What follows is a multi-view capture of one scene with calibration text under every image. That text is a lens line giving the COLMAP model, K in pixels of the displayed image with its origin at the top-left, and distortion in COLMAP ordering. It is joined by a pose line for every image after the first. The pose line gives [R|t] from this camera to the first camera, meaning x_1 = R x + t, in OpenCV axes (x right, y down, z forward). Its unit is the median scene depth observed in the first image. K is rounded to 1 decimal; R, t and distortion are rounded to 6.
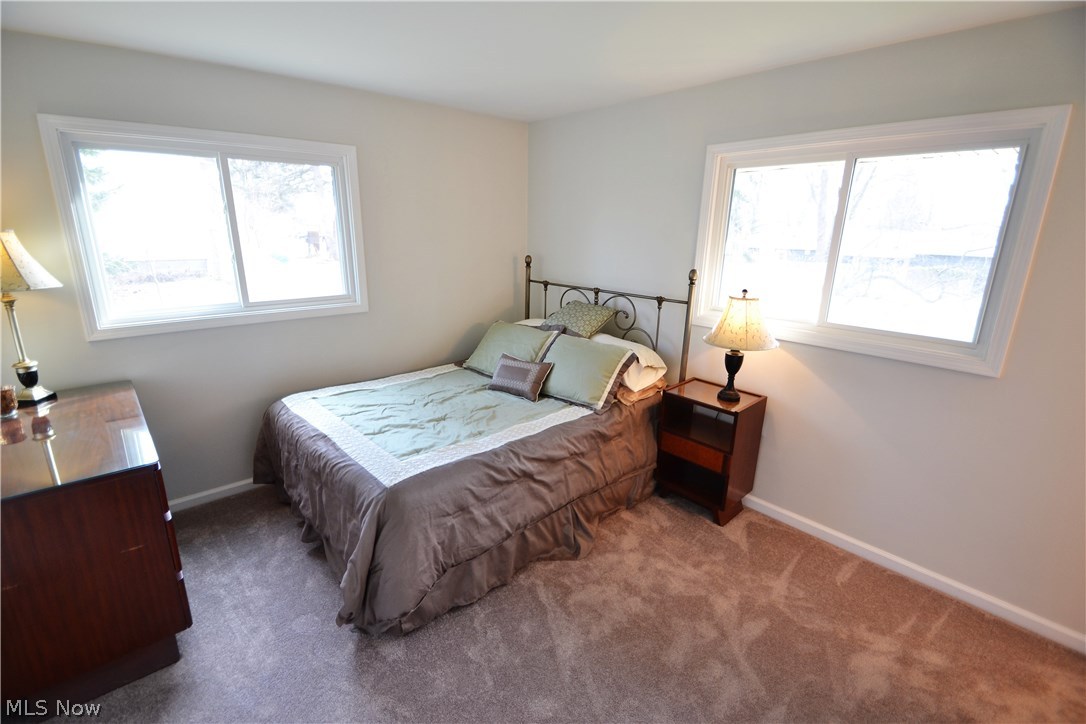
lens RADIAL K [[489.7, 0, 533.4], [0, 489.7, 362.8], [0, 0, 1]] dist [0.000917, -0.000655]
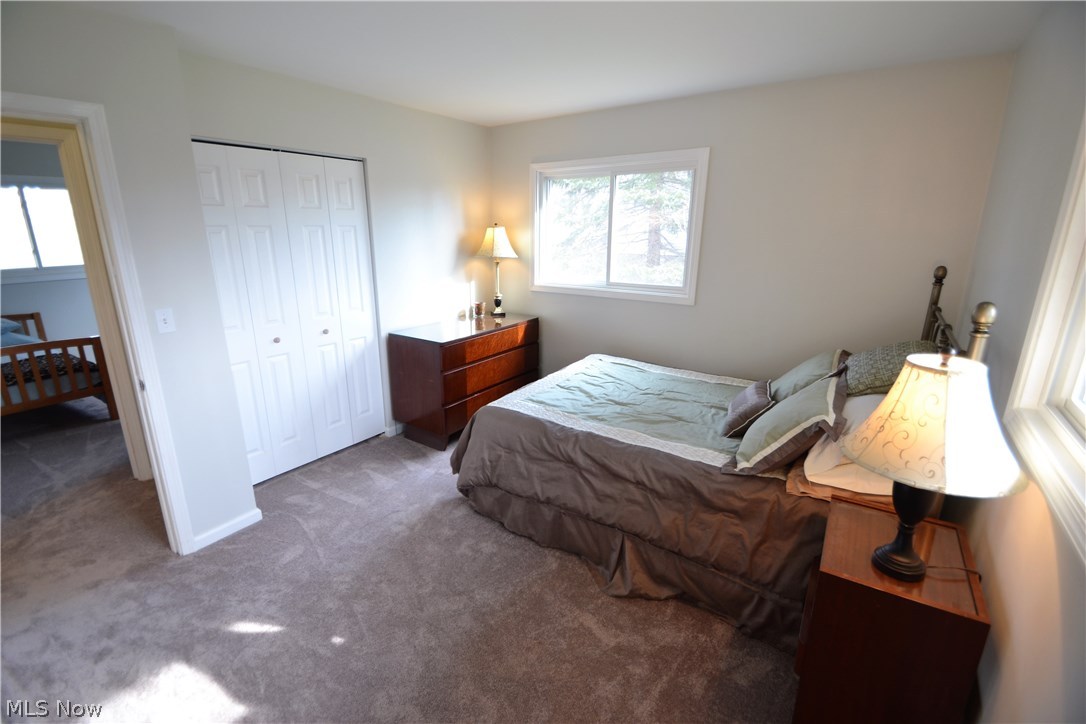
lens RADIAL K [[489.7, 0, 531.6], [0, 489.7, 366.9], [0, 0, 1]] dist [0.000917, -0.000655]
pose [[0.218181, 0.255971, -0.941741, 0.791574], [-0.262119, 0.944901, 0.196103, -0.124622], [0.940048, 0.204062, 0.273255, 0.540394]]
